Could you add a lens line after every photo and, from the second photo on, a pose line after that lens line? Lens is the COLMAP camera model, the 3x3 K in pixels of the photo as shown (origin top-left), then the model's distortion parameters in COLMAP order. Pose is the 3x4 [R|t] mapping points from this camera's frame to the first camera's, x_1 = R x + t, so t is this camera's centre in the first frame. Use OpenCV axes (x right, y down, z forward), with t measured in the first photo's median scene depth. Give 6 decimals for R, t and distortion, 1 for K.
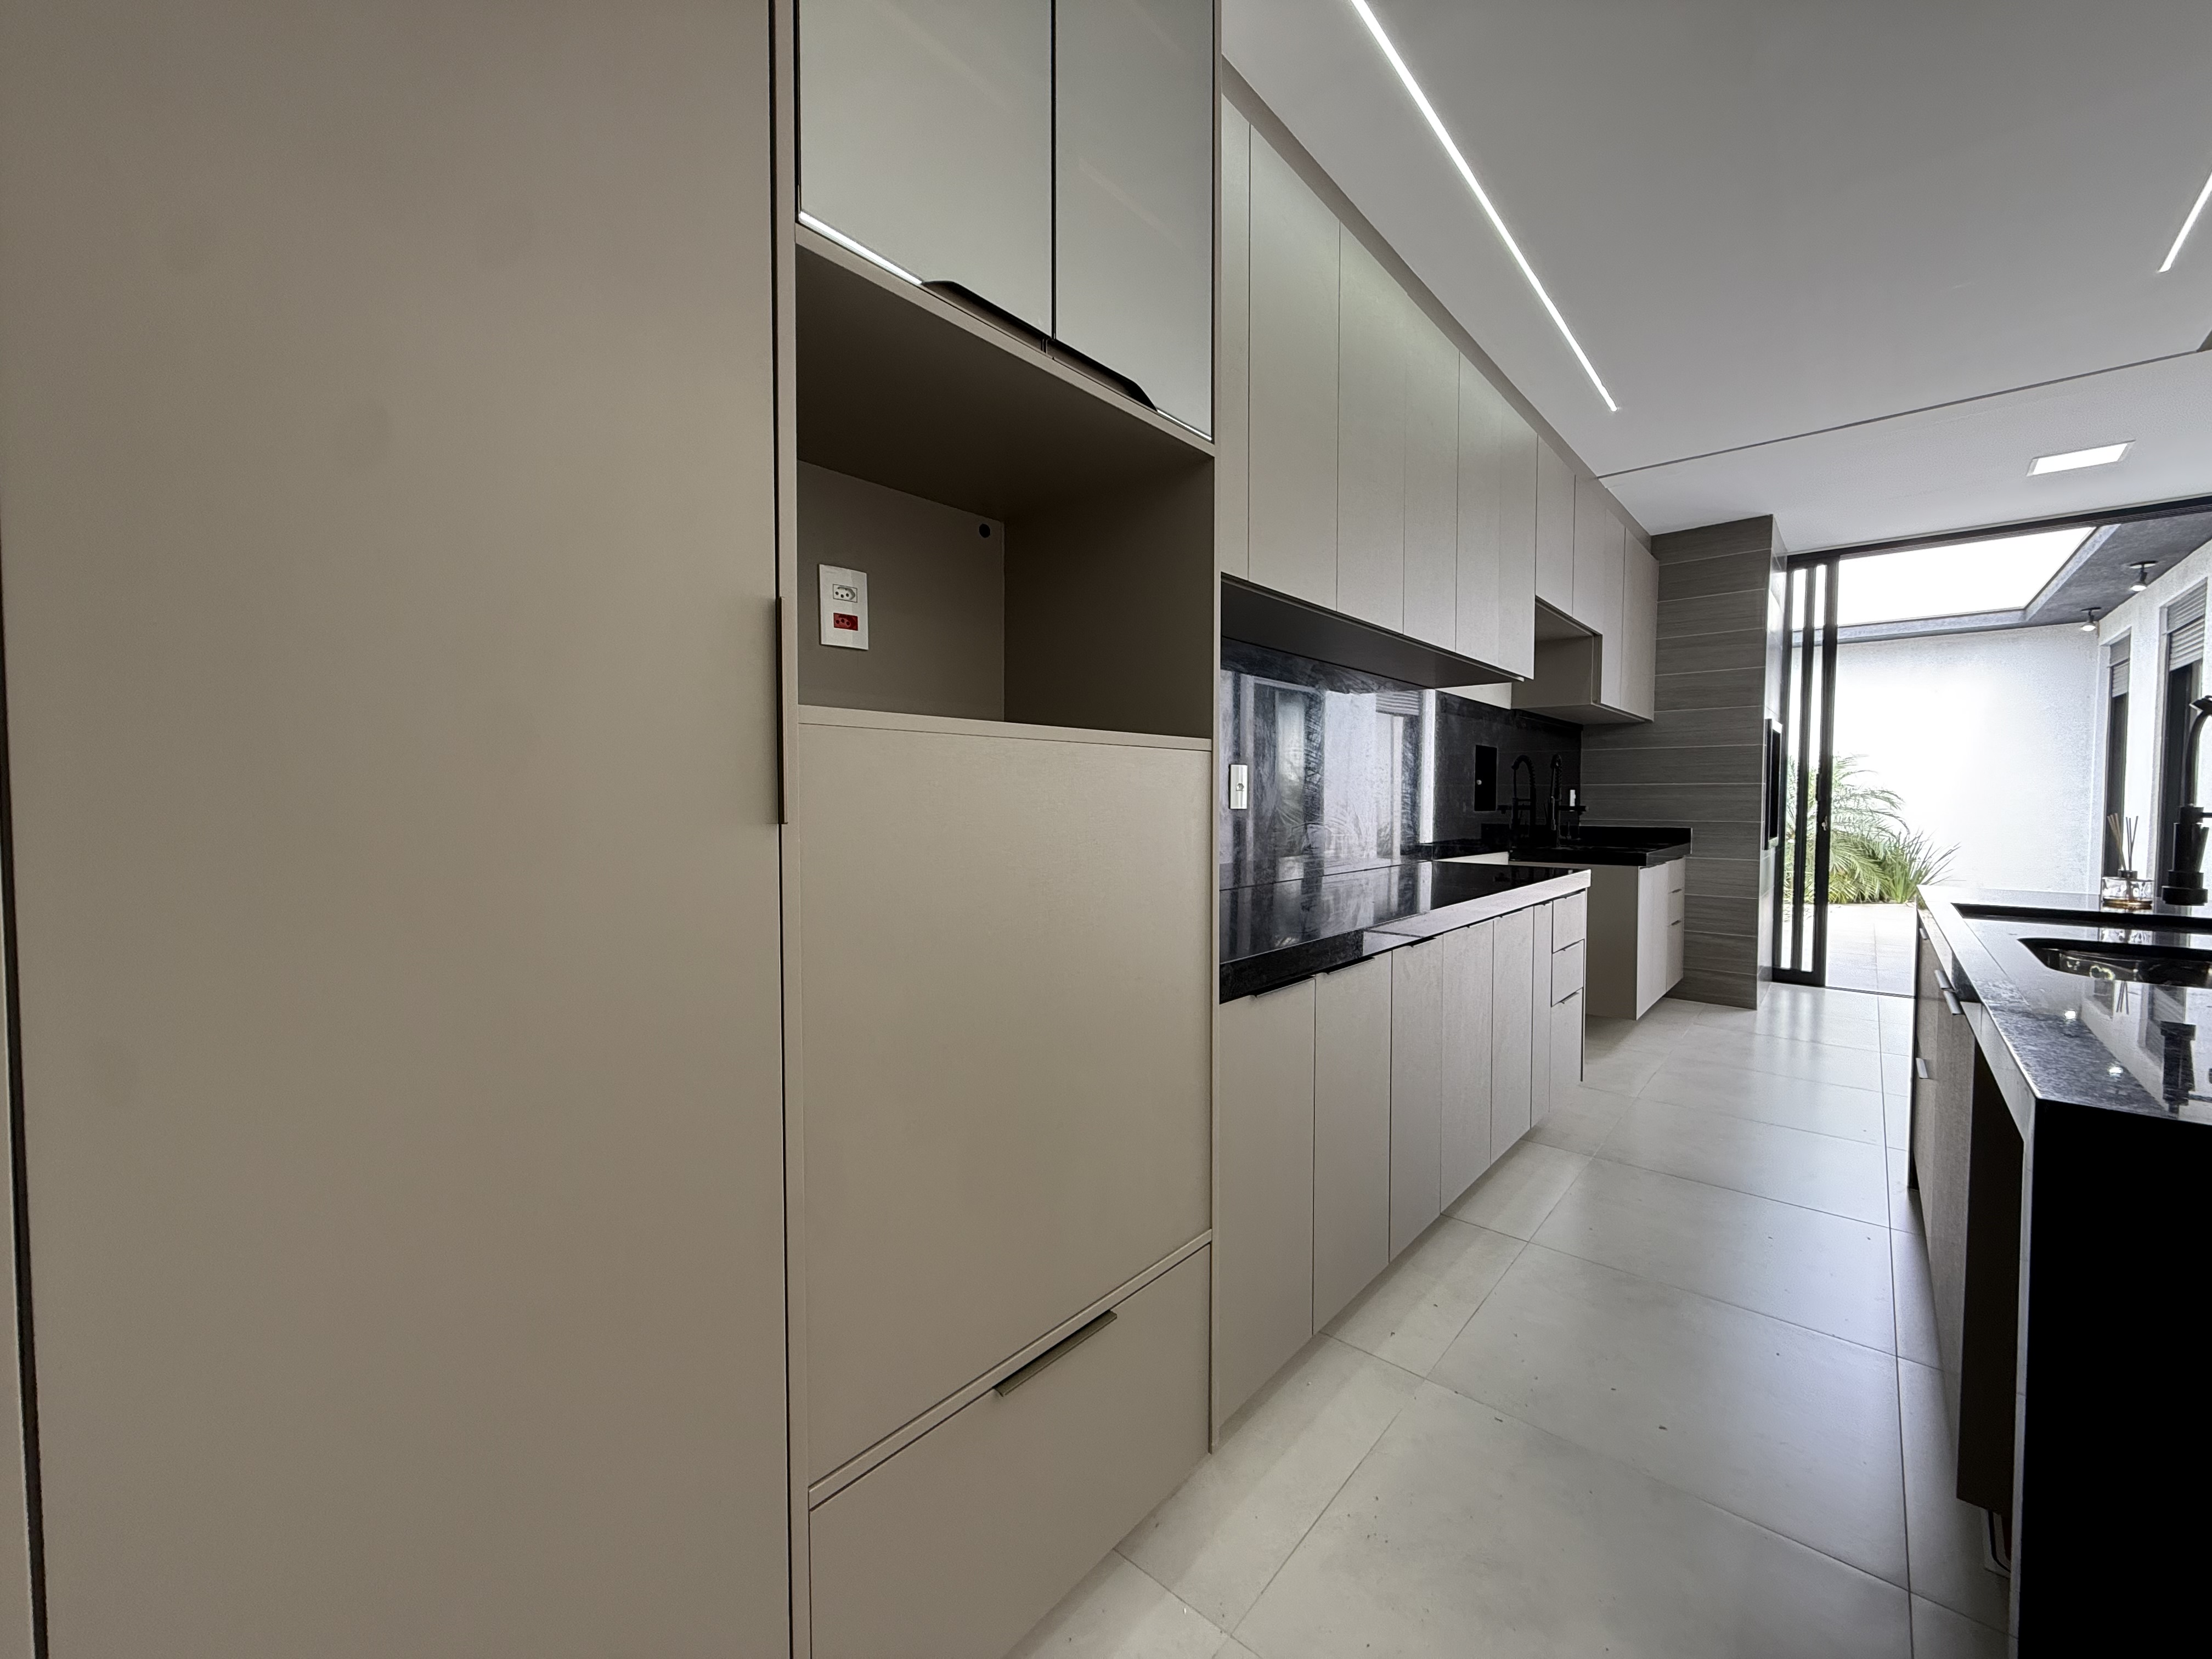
lens RADIAL K [[875.8, 0, 1100.4], [0, 875.8, 826.7], [0, 0, 1]] dist [0.000086, -0.000314]
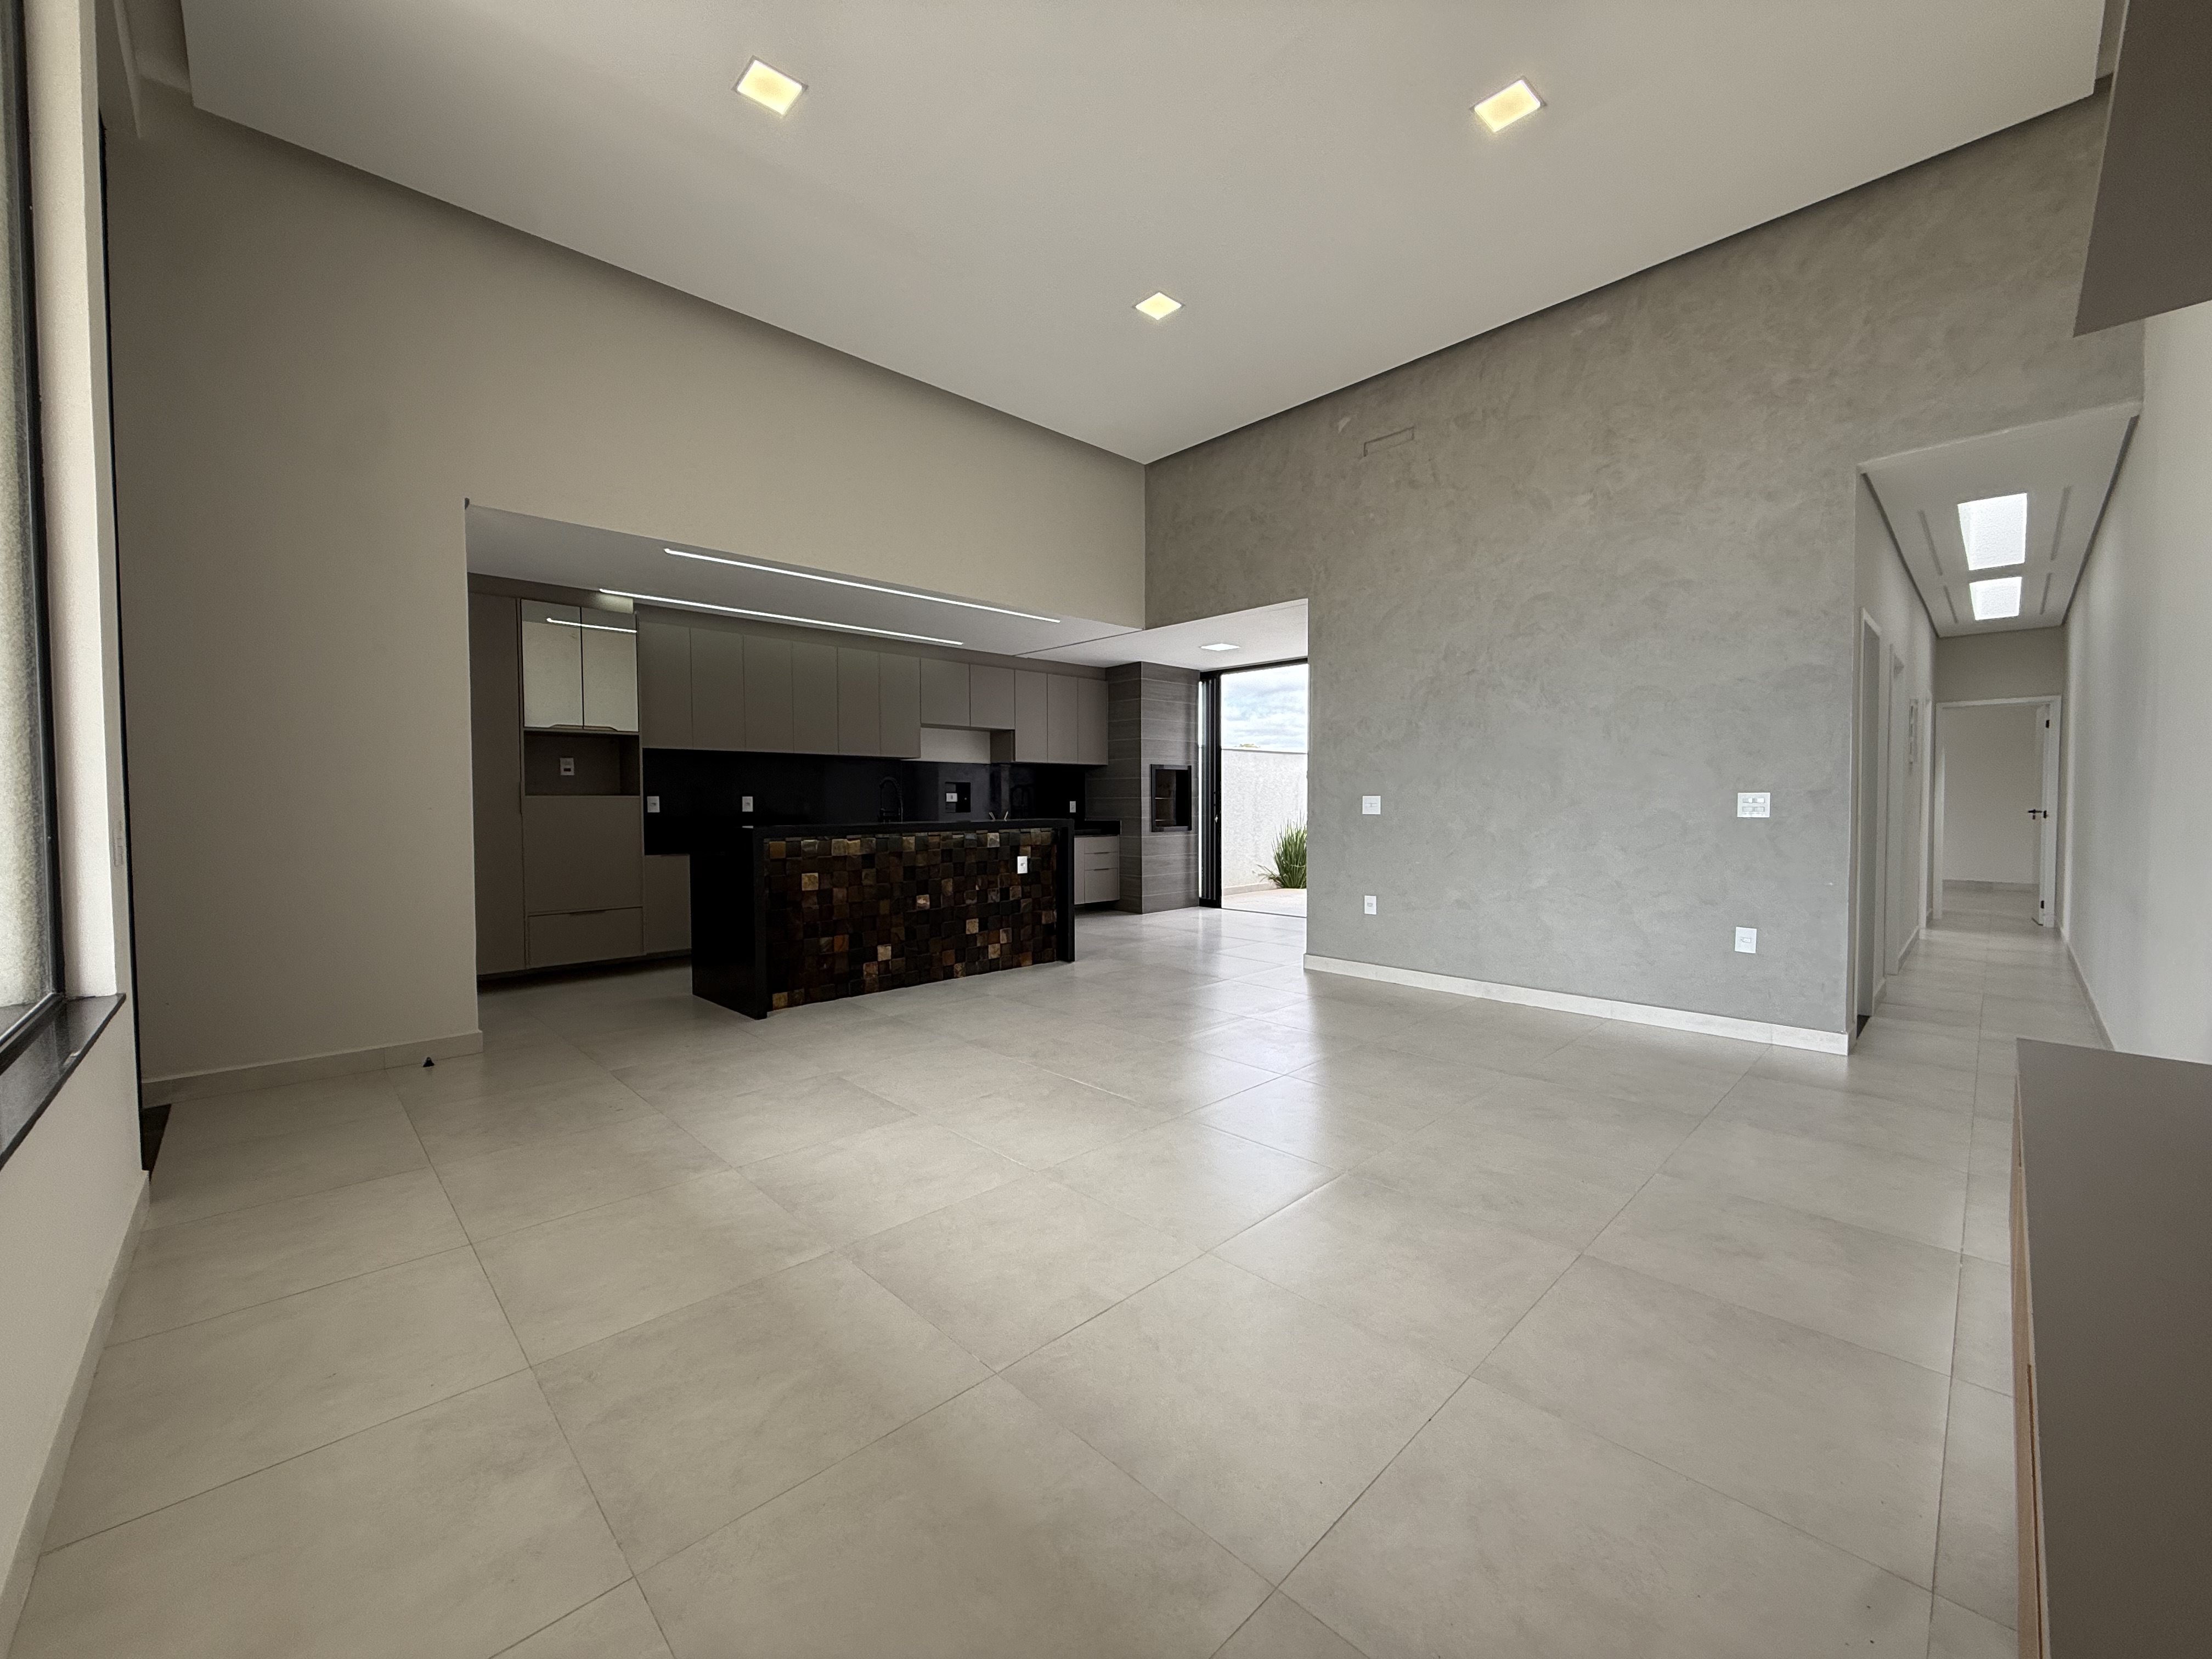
lens RADIAL K [[873.4, 0, 1101.0], [0, 873.4, 828.2], [0, 0, 1]] dist [-0.000446, -0.000150]
pose [[0.996672, -0.003790, -0.081424, 0.807510], [0.003383, 0.999981, -0.005133, 0.027961], [0.081442, 0.004841, 0.996666, -0.933881]]
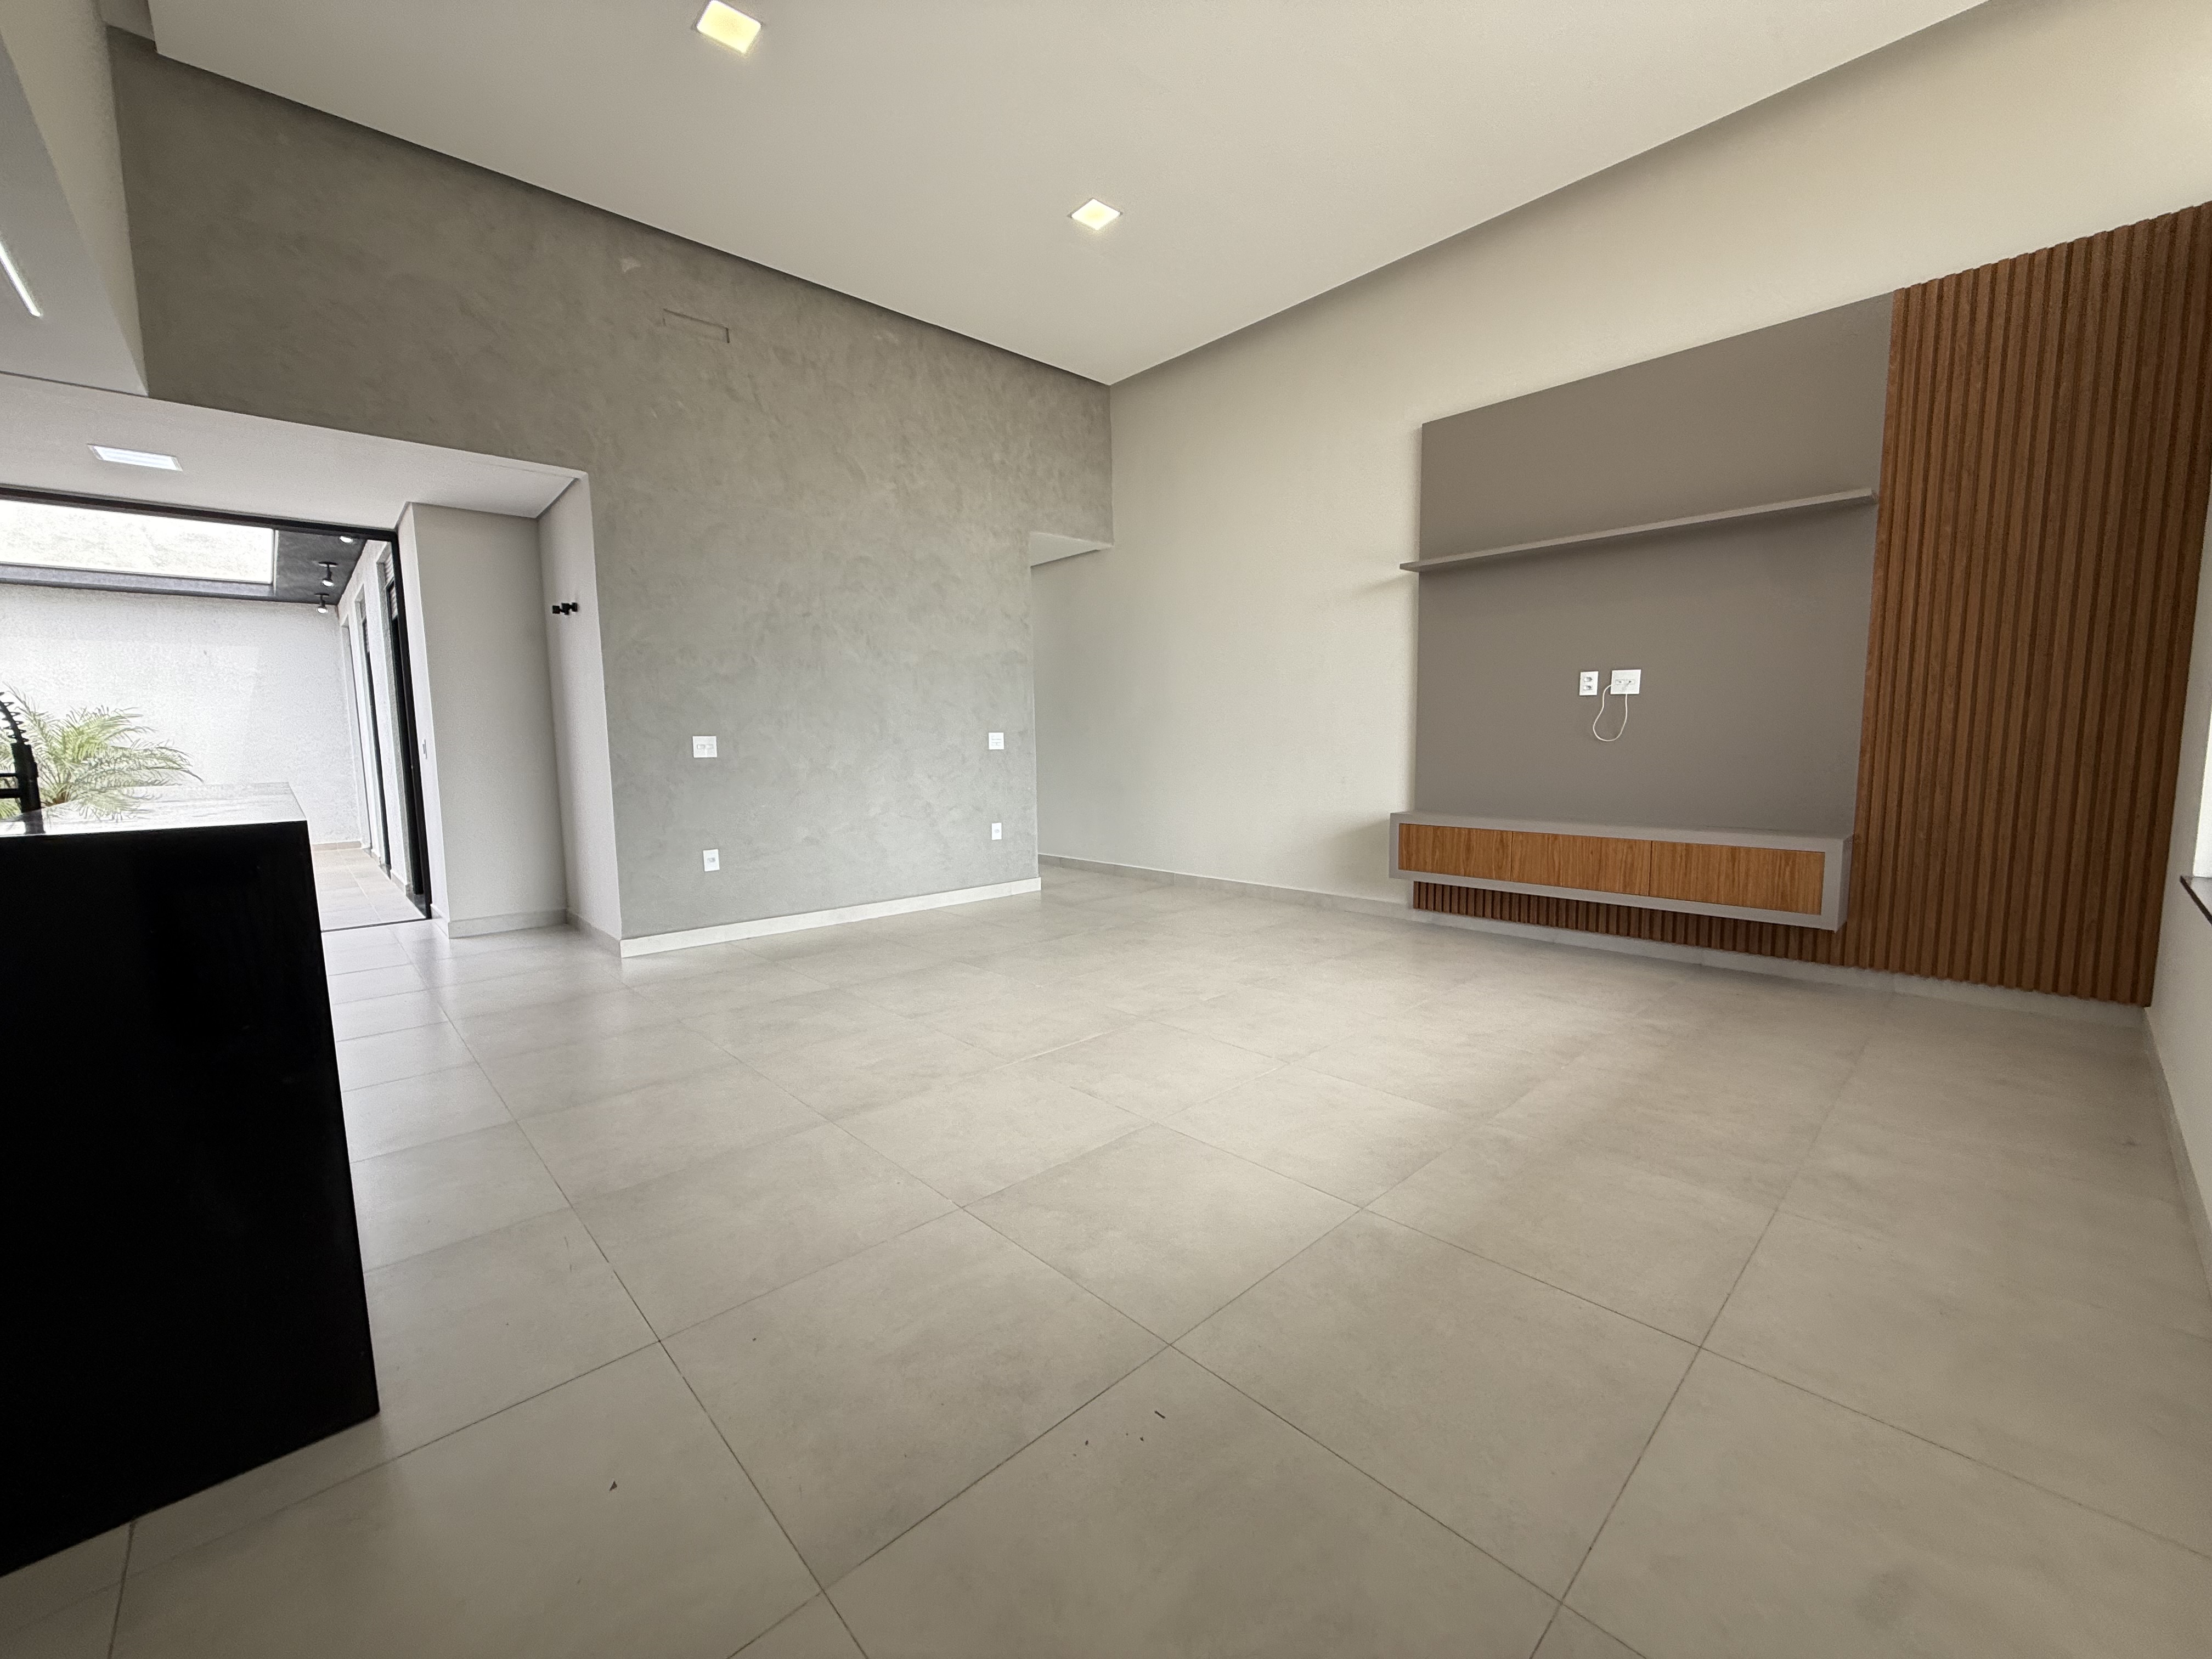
lens RADIAL K [[875.8, 0, 1100.4], [0, 875.8, 826.7], [0, 0, 1]] dist [0.000086, -0.000314]
pose [[0.097035, -0.103229, 0.989913, 0.056078], [0.055457, 0.993622, 0.098180, 0.009252], [-0.993735, 0.045371, 0.102141, -0.267493]]
